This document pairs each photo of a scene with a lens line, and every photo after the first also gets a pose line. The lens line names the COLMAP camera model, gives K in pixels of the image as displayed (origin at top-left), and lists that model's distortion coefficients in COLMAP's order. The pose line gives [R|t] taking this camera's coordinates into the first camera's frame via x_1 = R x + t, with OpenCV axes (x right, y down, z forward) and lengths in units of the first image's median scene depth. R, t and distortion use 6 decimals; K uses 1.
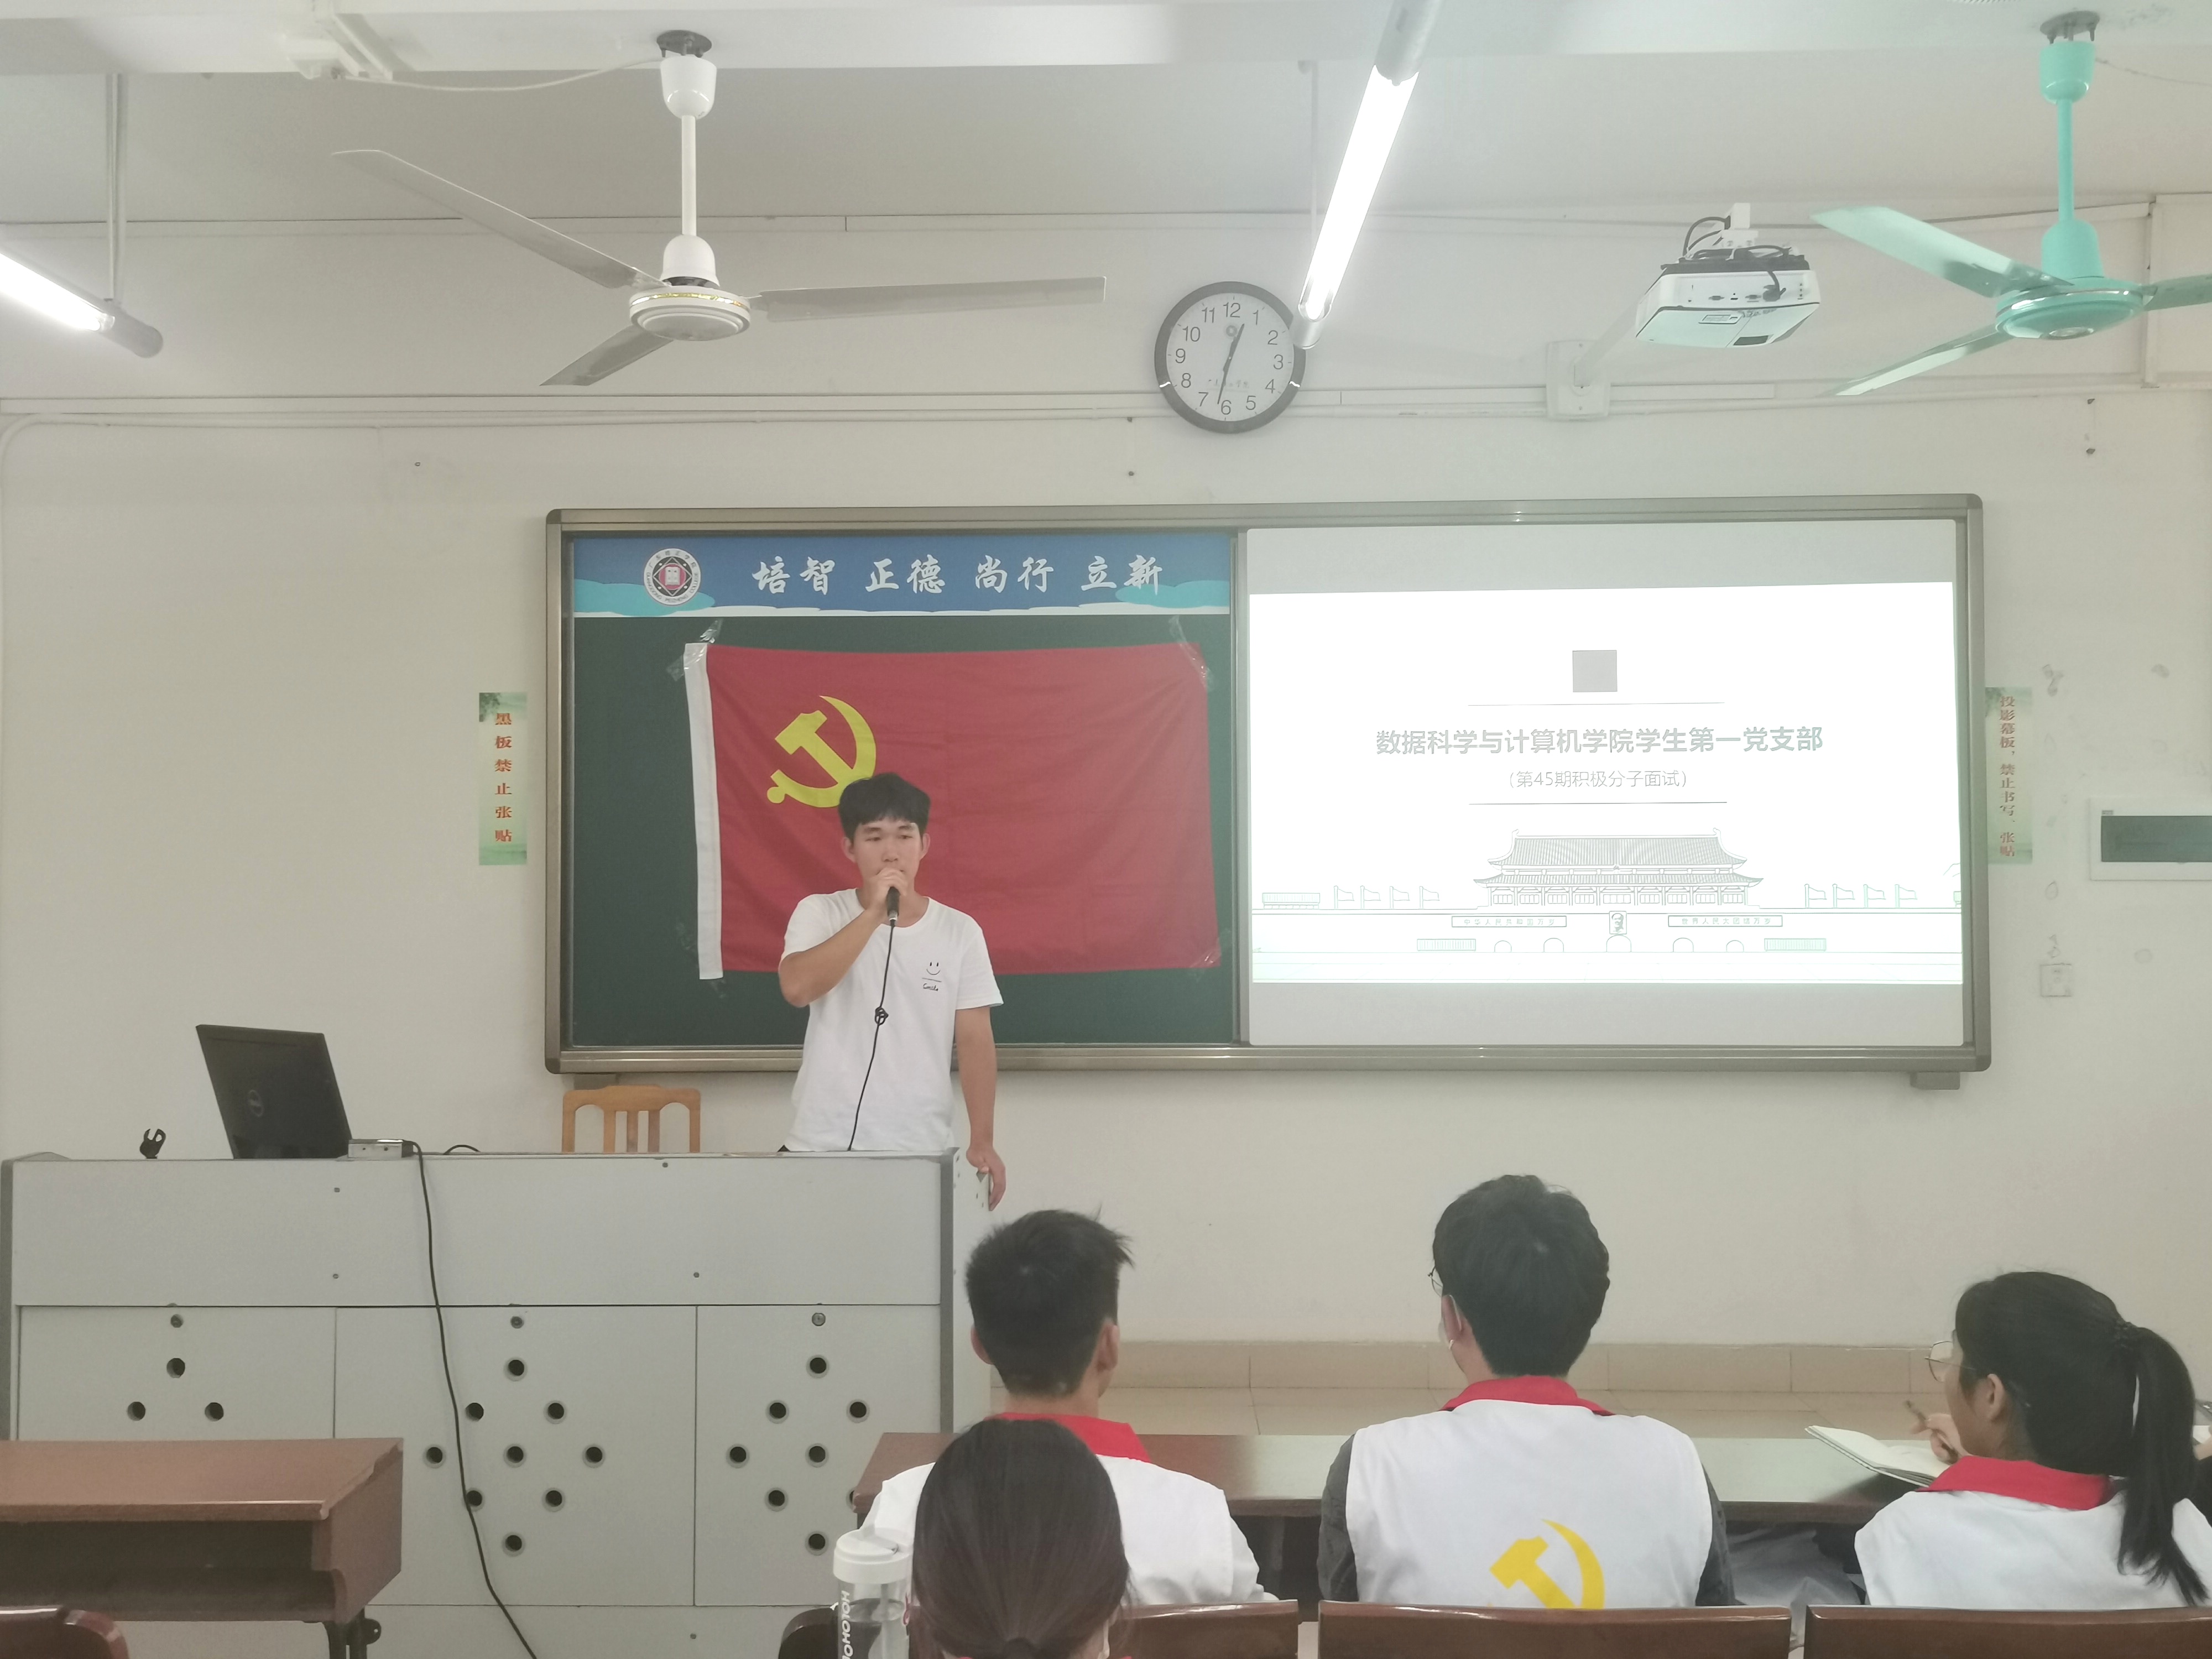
lens RADIAL K [[1967.6, 0, 1106.0], [0, 1967.6, 829.5], [0, 0, 1]] dist [0.096112, -0.137941]
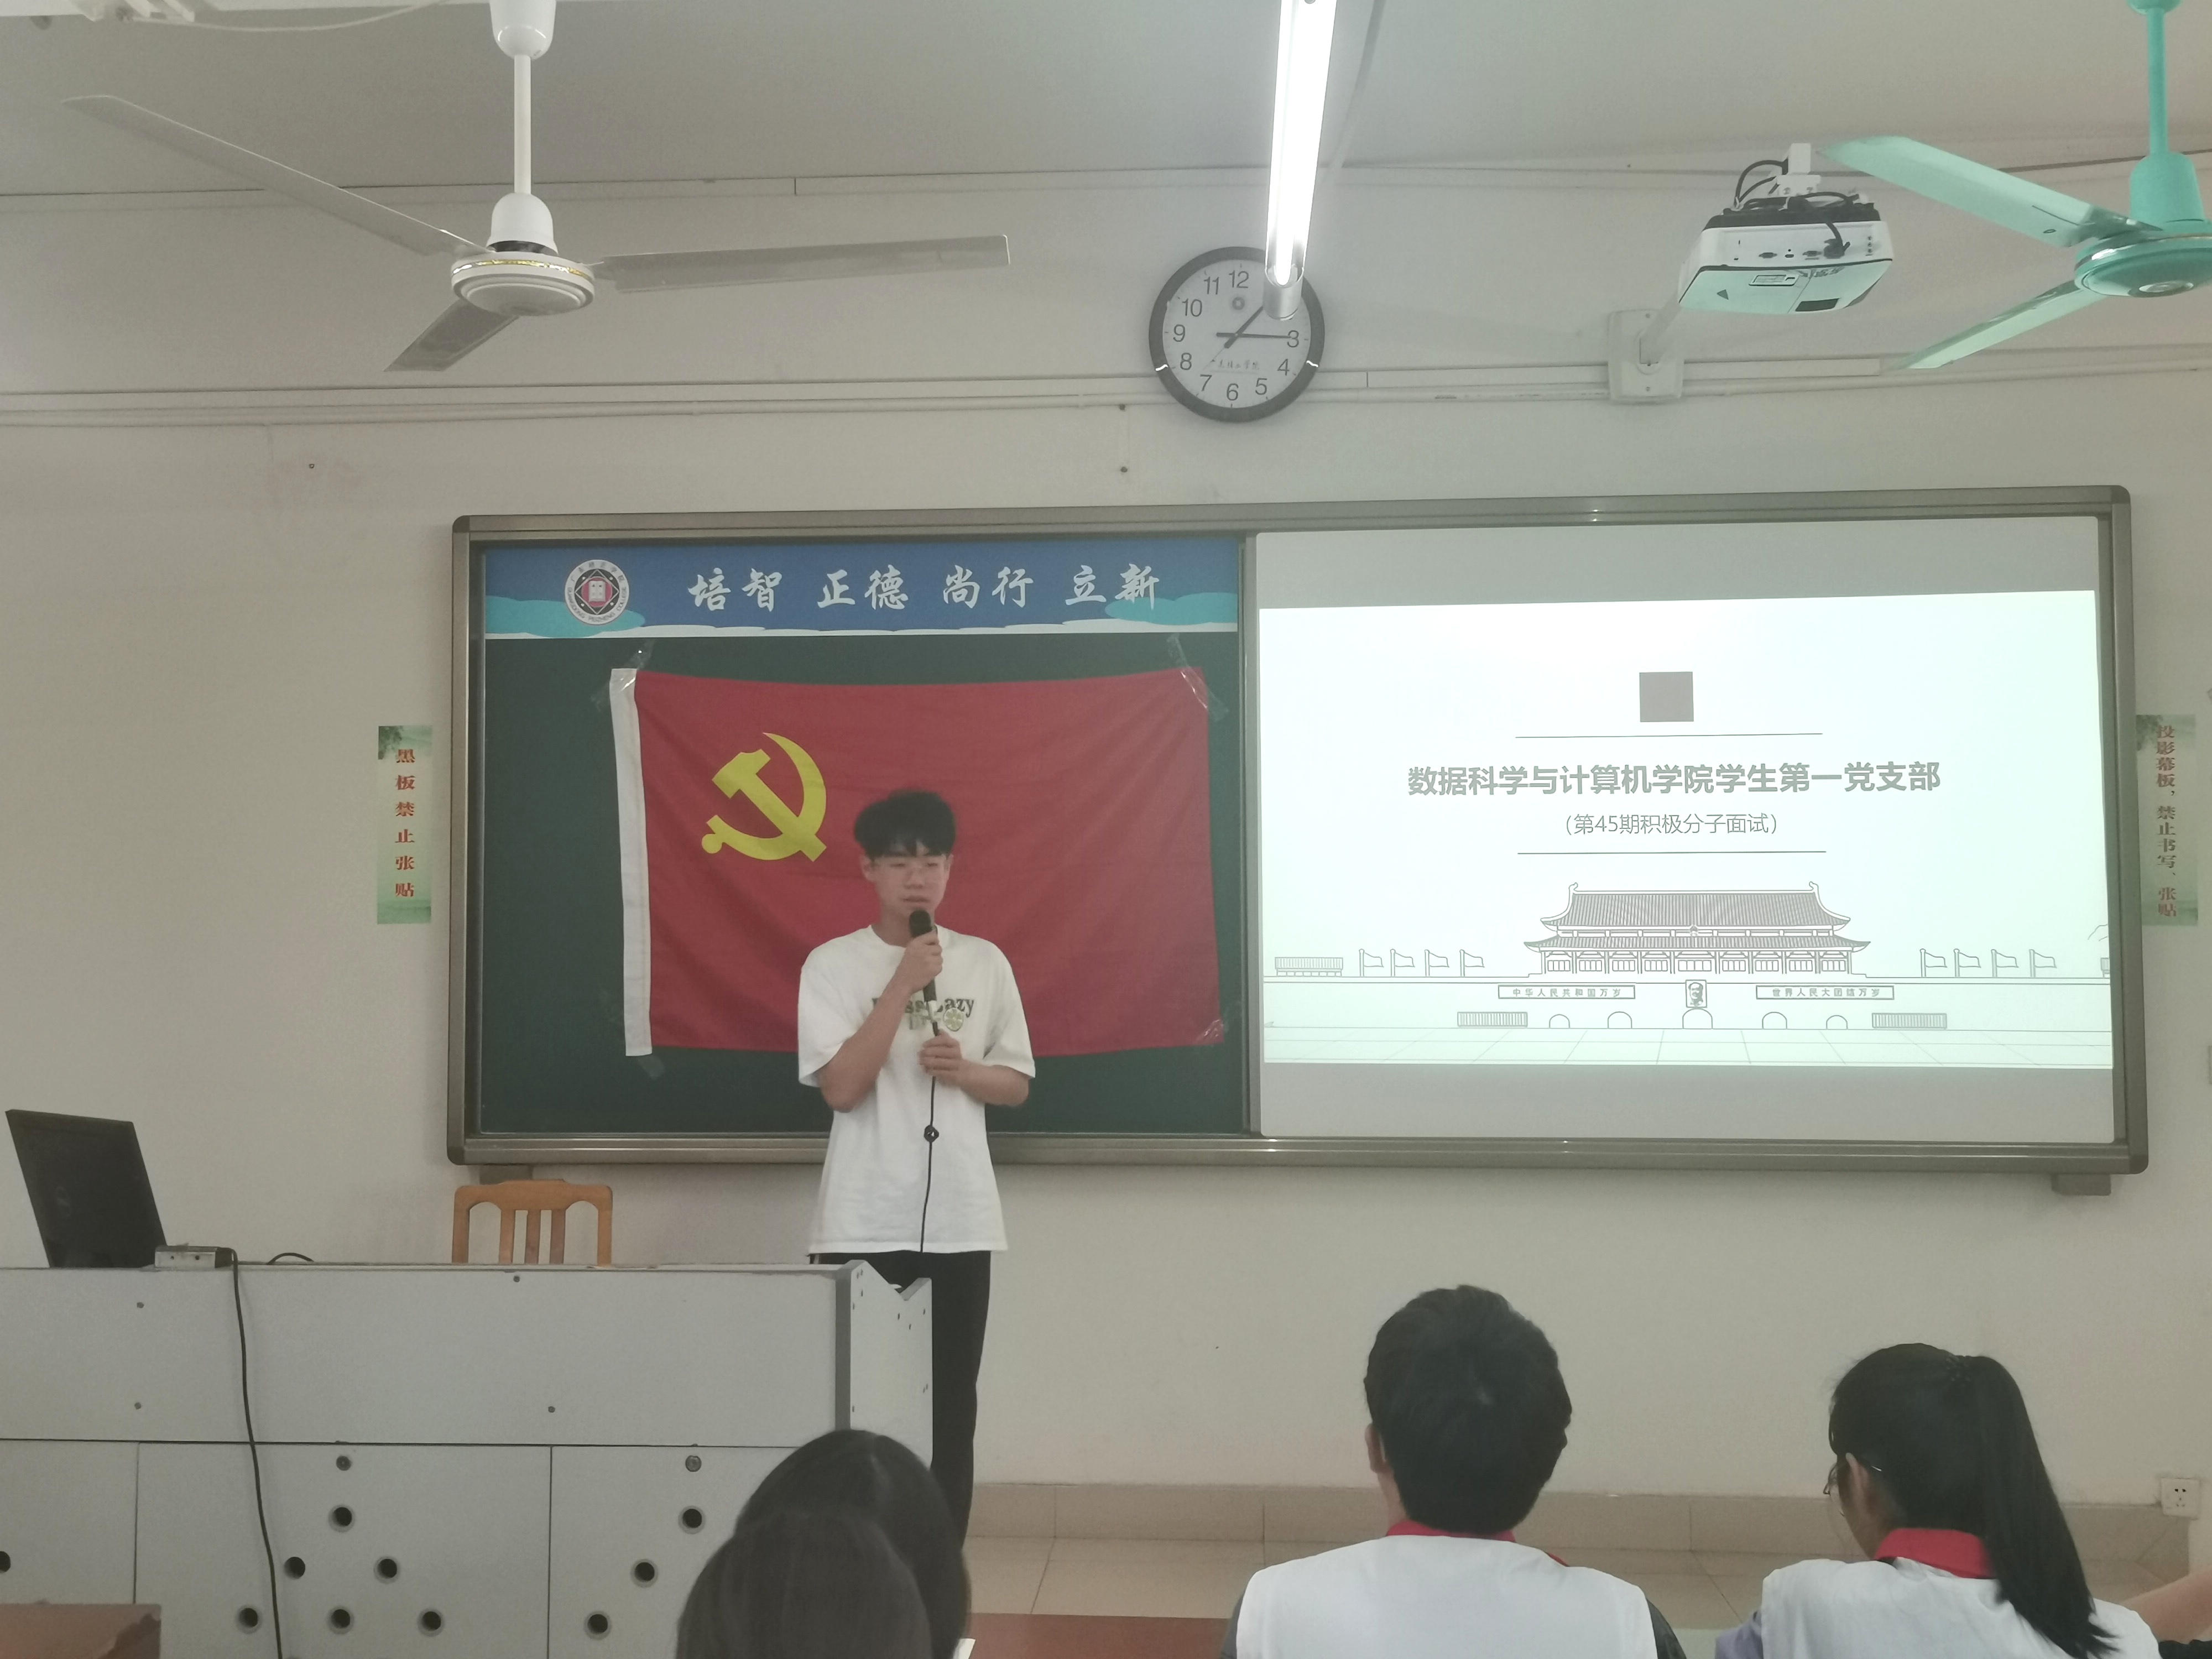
lens RADIAL K [[2242.4, 0, 1080.0], [0, 2242.4, 827.2], [0, 0, 1]] dist [0.076329, -0.064274]
pose [[0.998799, -0.000516, -0.049003, 0.042693], [-0.000601, 0.999741, -0.022772, -0.001960], [0.049002, 0.022774, 0.998539, 0.023240]]
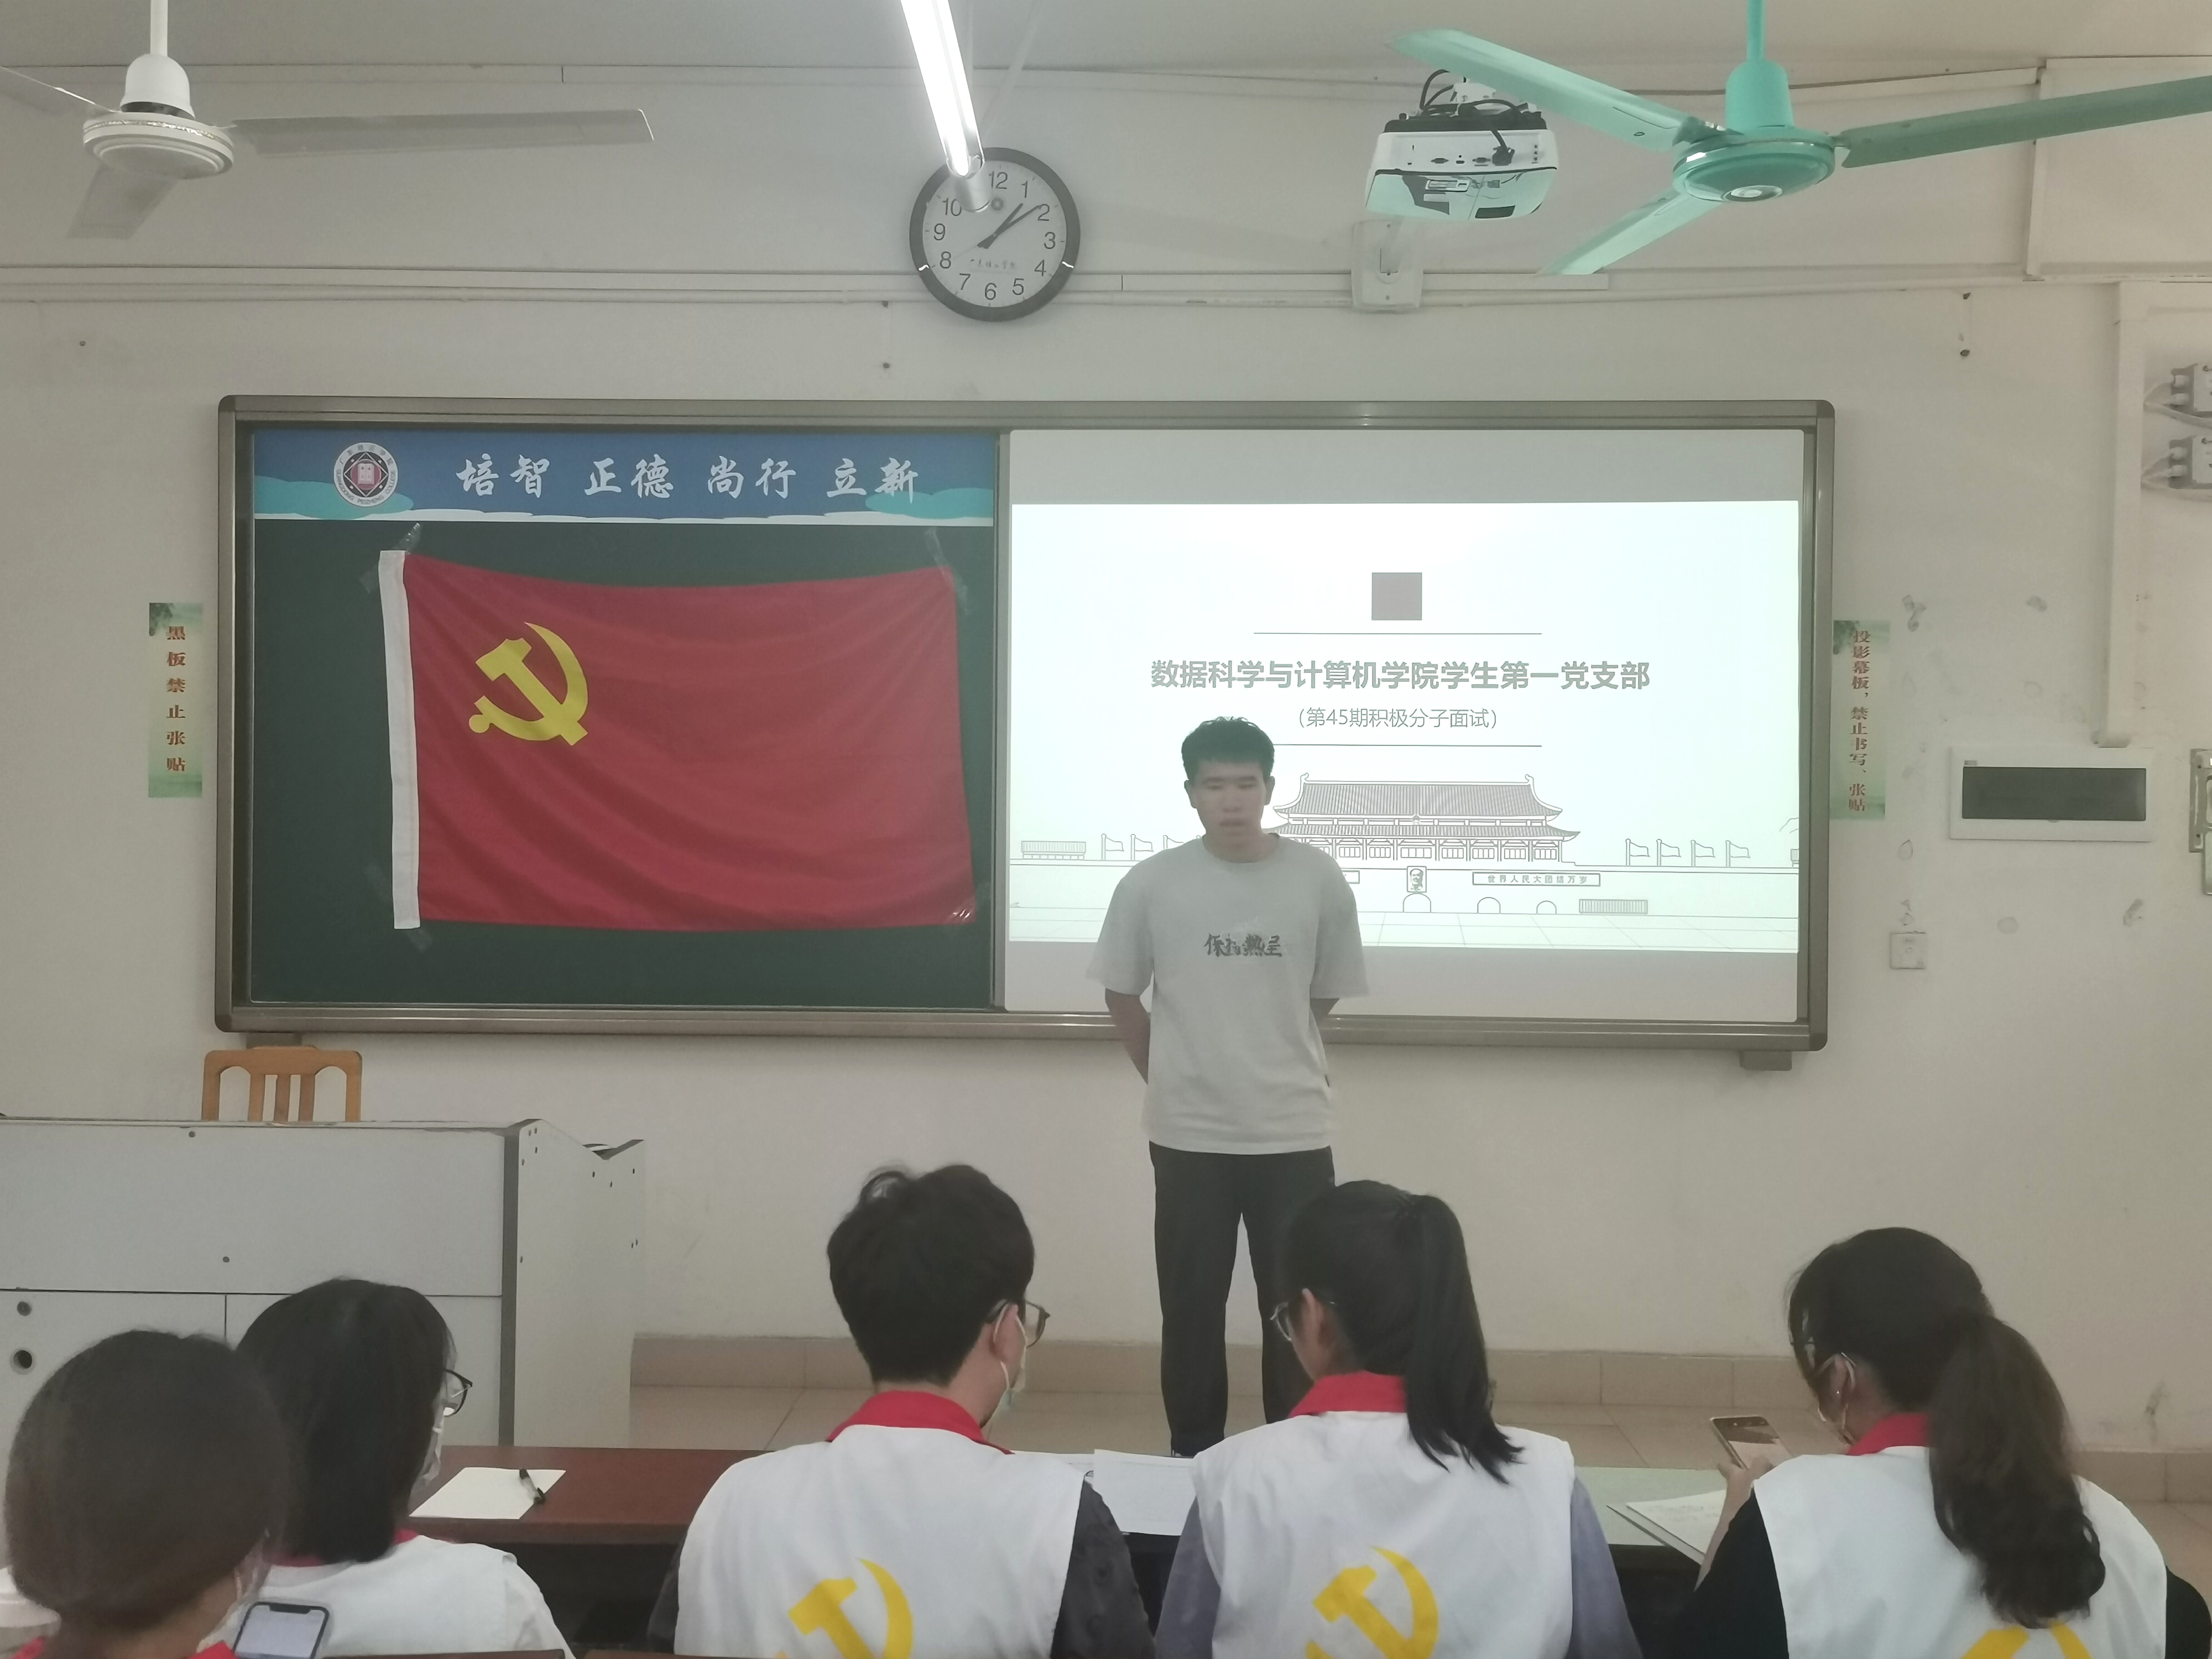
lens RADIAL K [[2144.6, 0, 1062.7], [0, 2144.6, 835.8], [0, 0, 1]] dist [0.090207, -0.109650]
pose [[0.999836, 0.014402, -0.010941, 0.108480], [-0.014114, 0.999564, 0.025917, 0.004499], [0.011309, -0.025758, 0.999604, 0.029463]]
